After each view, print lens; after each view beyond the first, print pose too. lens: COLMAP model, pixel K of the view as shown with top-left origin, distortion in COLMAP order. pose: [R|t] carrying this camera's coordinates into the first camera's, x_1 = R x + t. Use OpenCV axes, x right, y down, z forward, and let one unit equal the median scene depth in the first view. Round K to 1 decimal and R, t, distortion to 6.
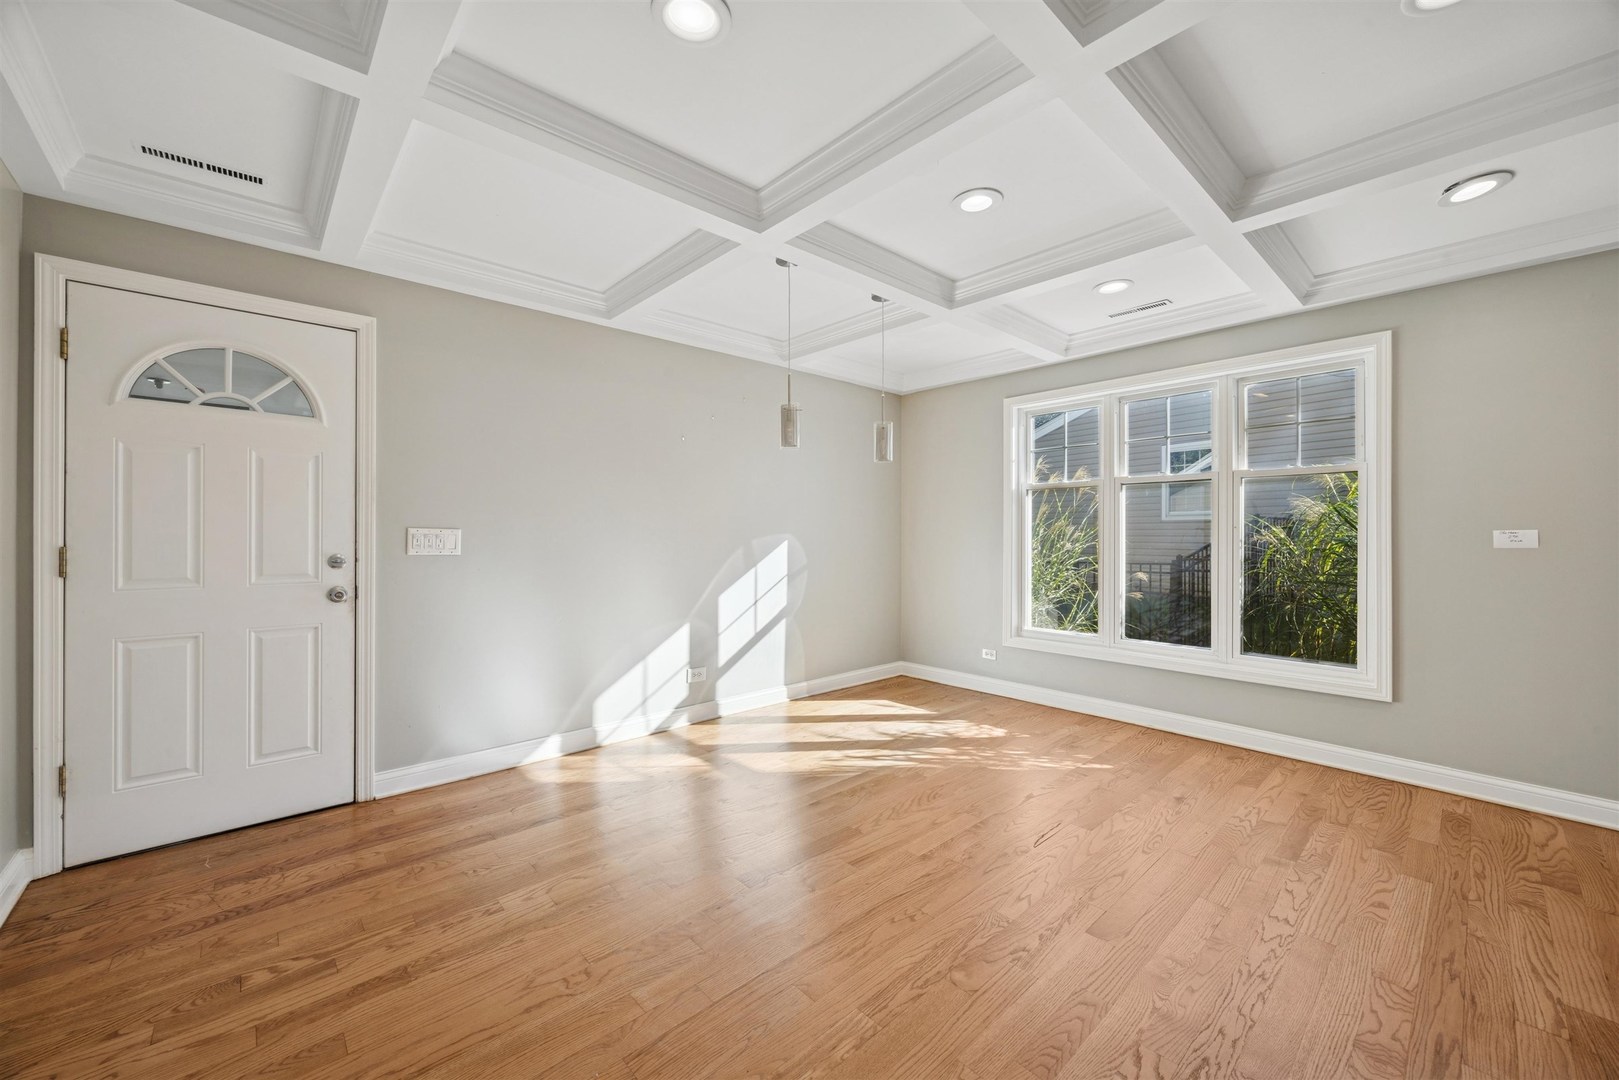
lens RADIAL K [[615.0, 0, 810.3], [0, 615.0, 528.5], [0, 0, 1]] dist [-0.003664, -0.000622]
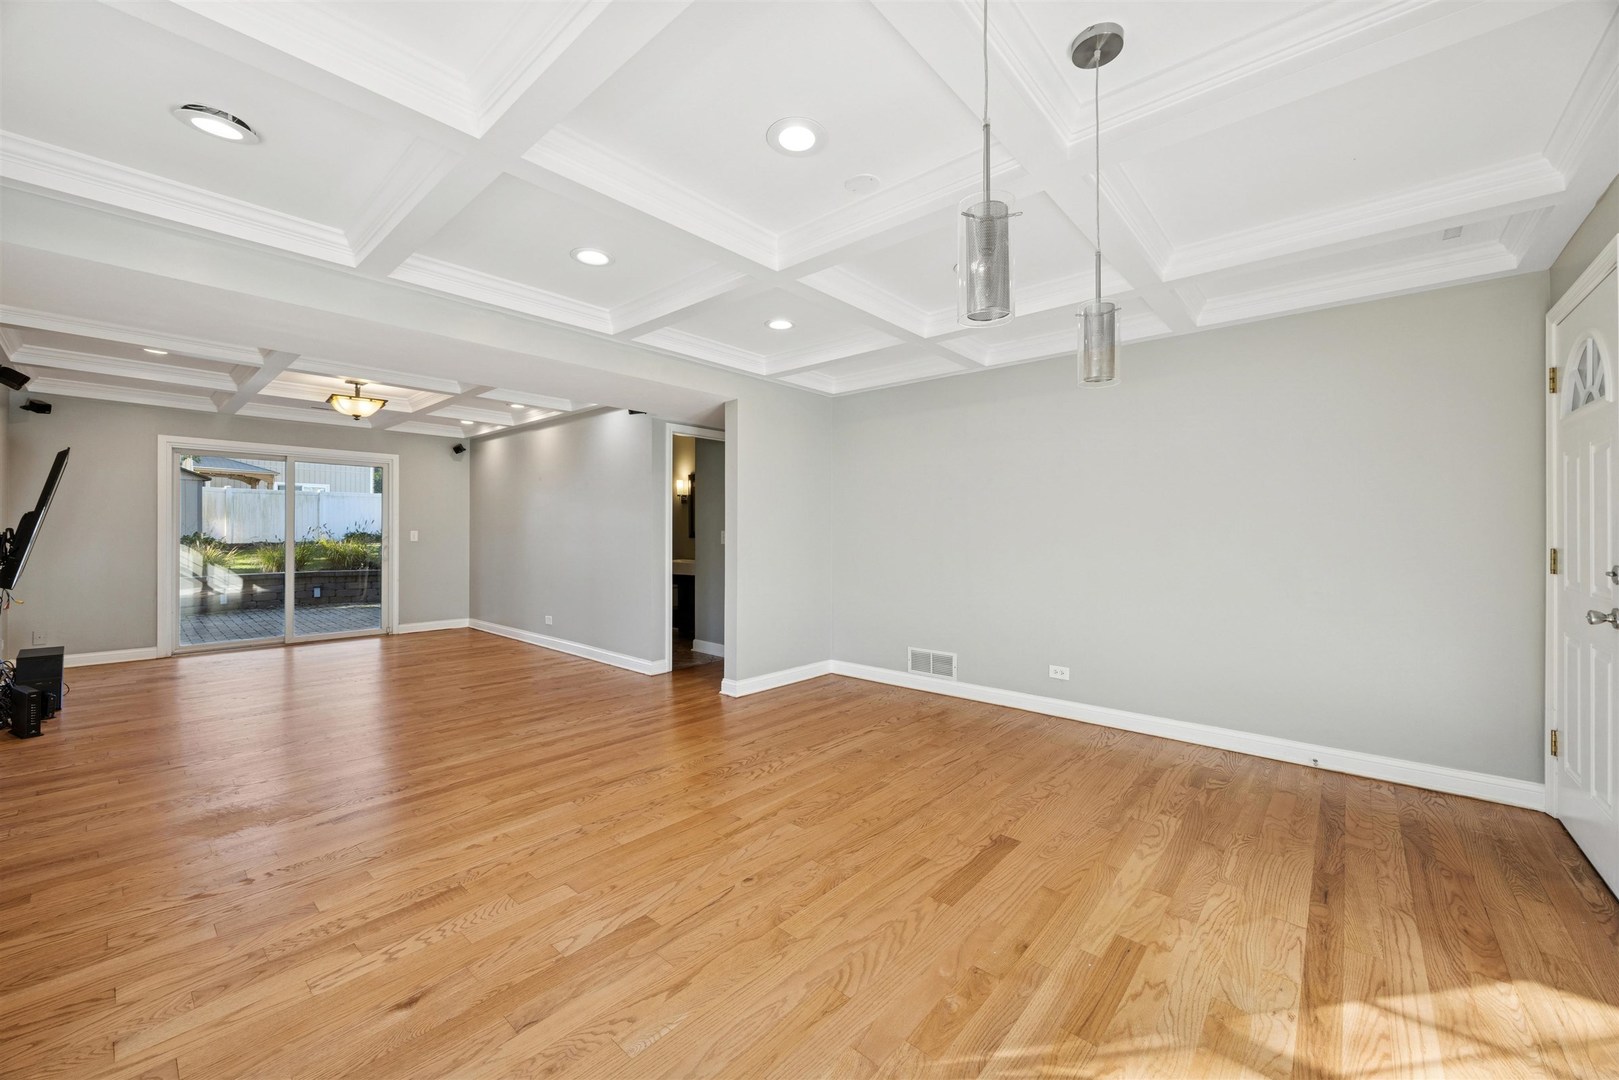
lens RADIAL K [[615.0, 0, 815.9], [0, 615.0, 534.6], [0, 0, 1]] dist [-0.003664, -0.000622]
pose [[-0.992552, -0.006875, -0.121626, 0.369693], [-0.006661, 0.999975, -0.002162, 0.013109], [0.121637, -0.001336, -0.992574, 1.951746]]
